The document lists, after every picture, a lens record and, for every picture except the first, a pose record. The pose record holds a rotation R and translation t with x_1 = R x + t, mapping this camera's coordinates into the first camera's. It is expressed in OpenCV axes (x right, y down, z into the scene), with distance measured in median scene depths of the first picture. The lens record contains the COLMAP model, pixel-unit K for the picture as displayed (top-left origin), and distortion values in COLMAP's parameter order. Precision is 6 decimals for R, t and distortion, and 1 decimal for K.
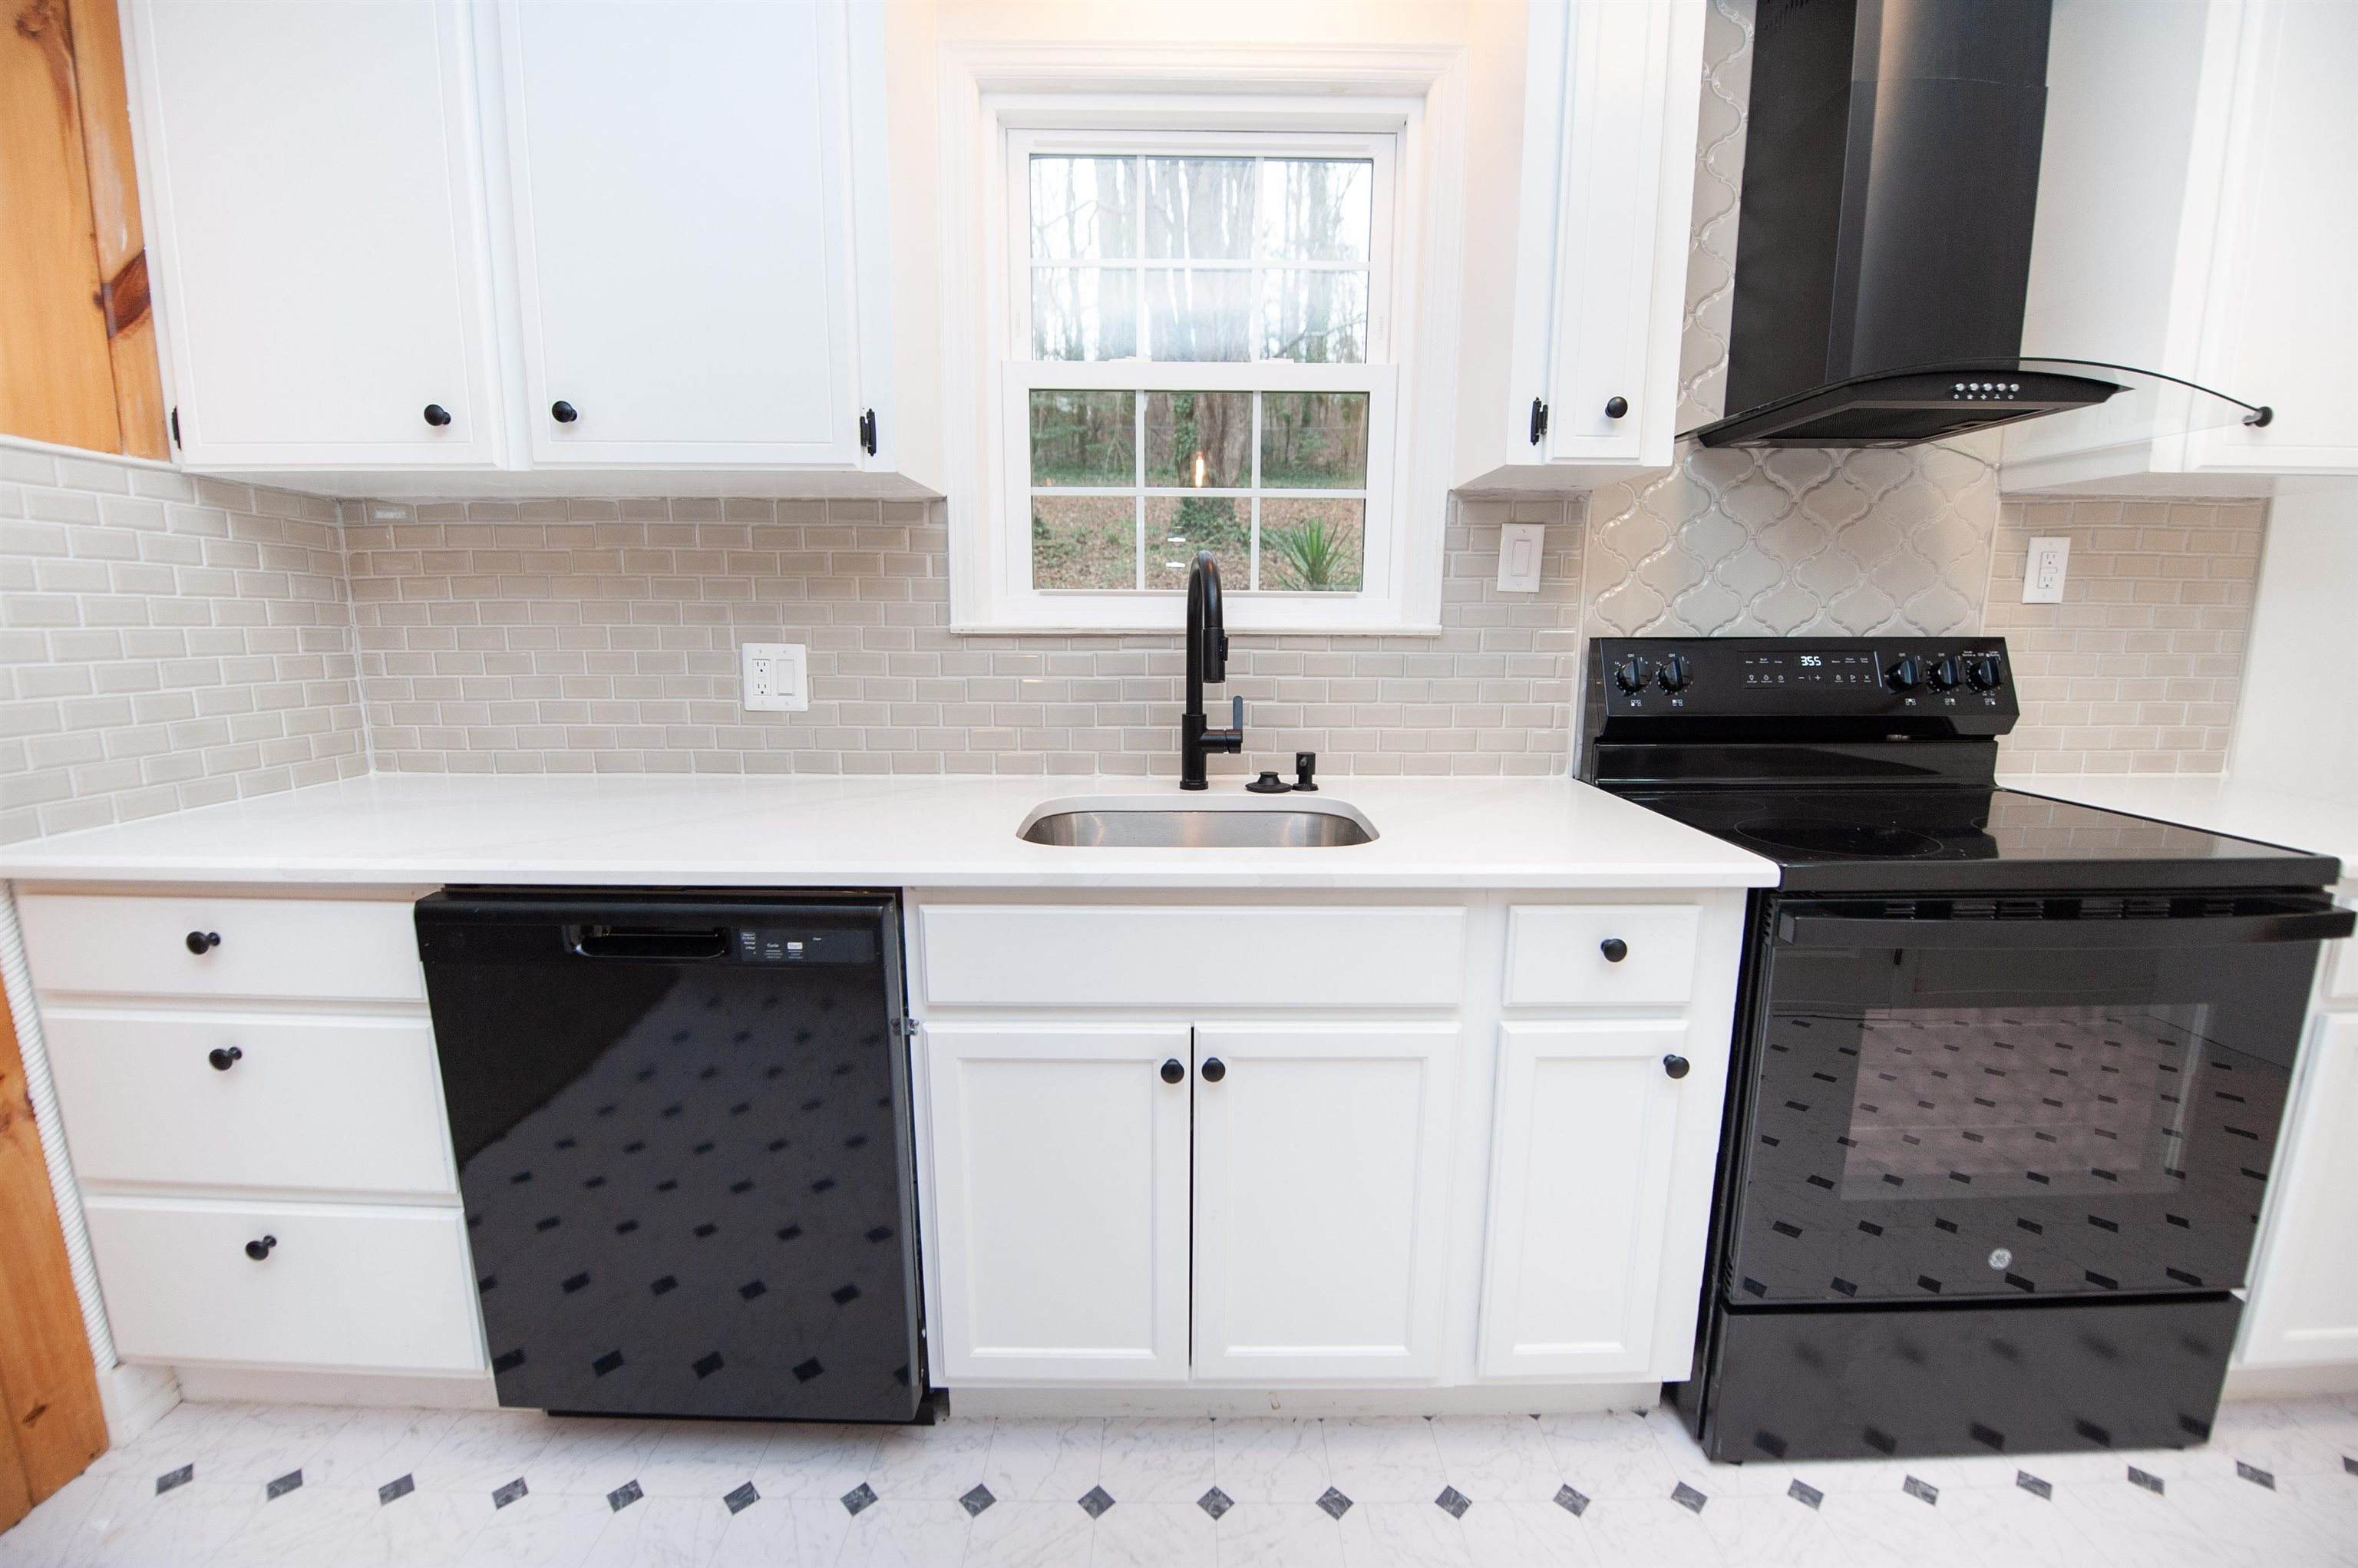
lens RADIAL K [[927.5, 0, 1183.9], [0, 927.5, 789.8], [0, 0, 1]] dist [-0.001851, -0.008605]
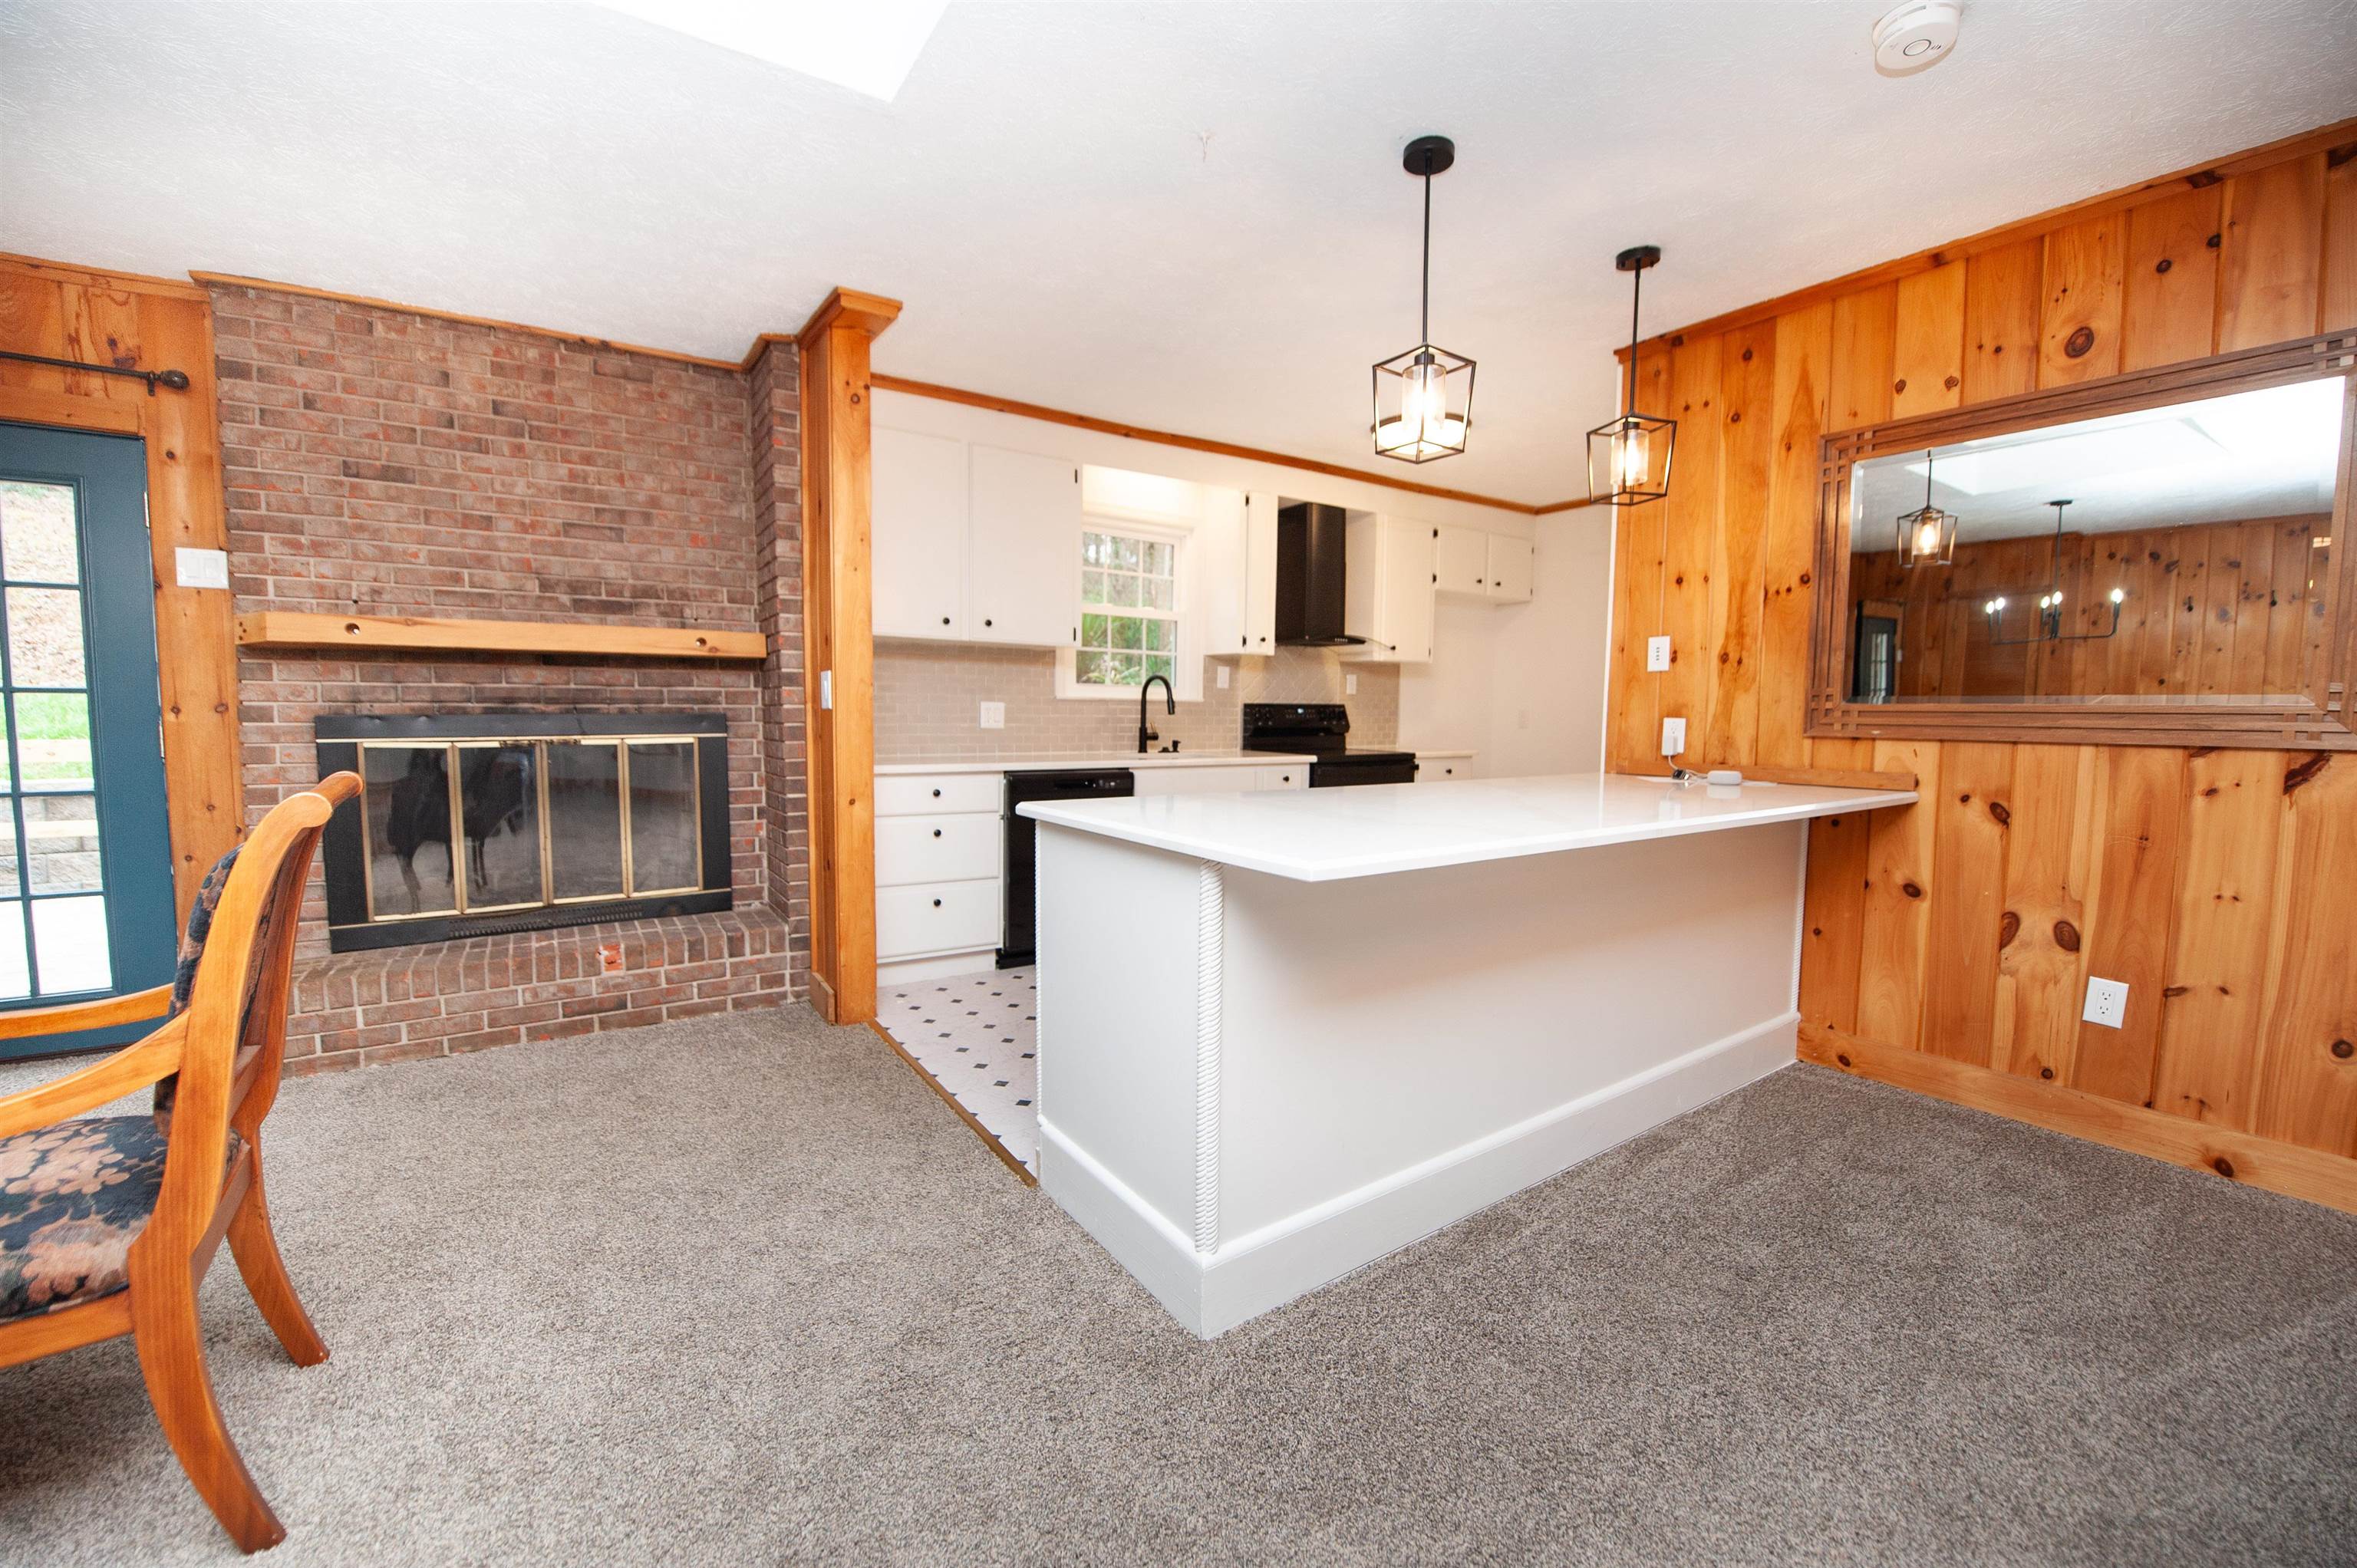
lens RADIAL K [[932.6, 0, 1185.4], [0, 932.6, 789.3], [0, 0, 1]] dist [-0.016622, -0.003395]
pose [[0.827691, -0.038587, 0.559856, -1.524831], [0.086805, 0.994429, -0.059793, 0.298497], [-0.554430, 0.098088, 0.826430, -1.475140]]
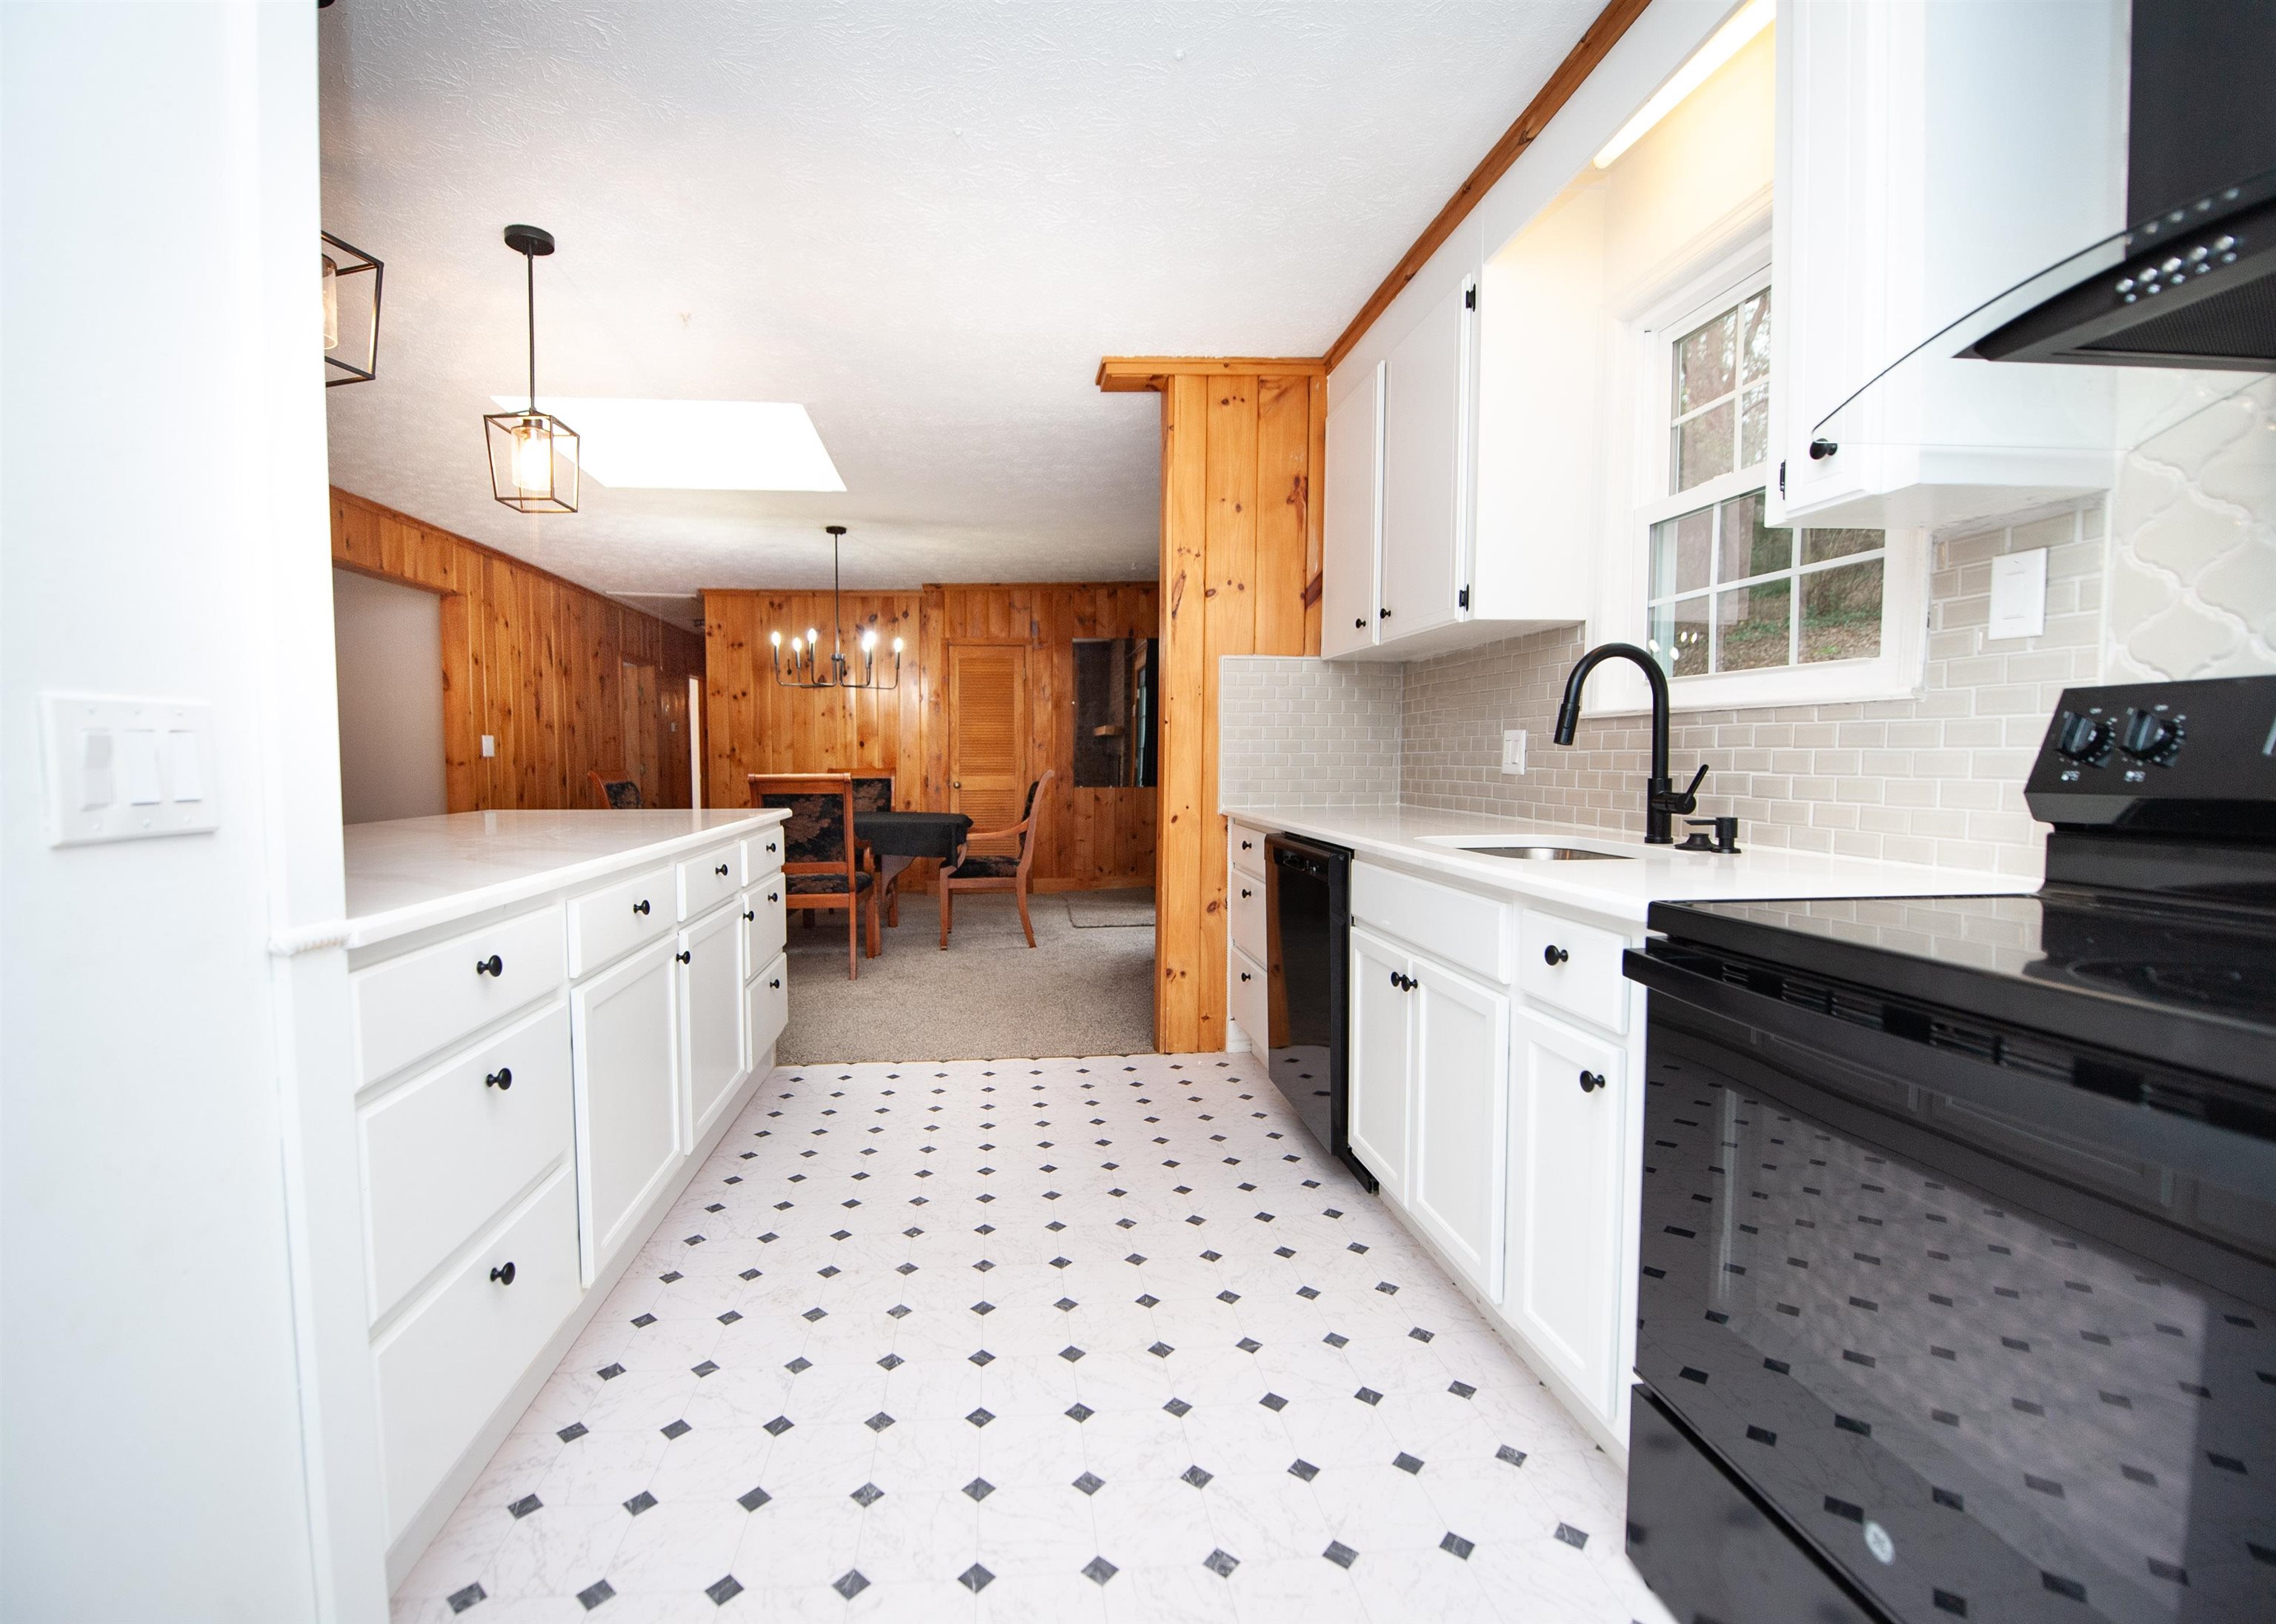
lens RADIAL K [[991.8, 0, 1059.7], [0, 991.8, 812.6], [0, 0, 1]] dist [-0.030802, 0.000037]
pose [[0.066991, 0.053850, -0.996299, 1.170251], [-0.170545, 0.984465, 0.041743, 0.035849], [0.983070, 0.167118, 0.075134, 0.185703]]
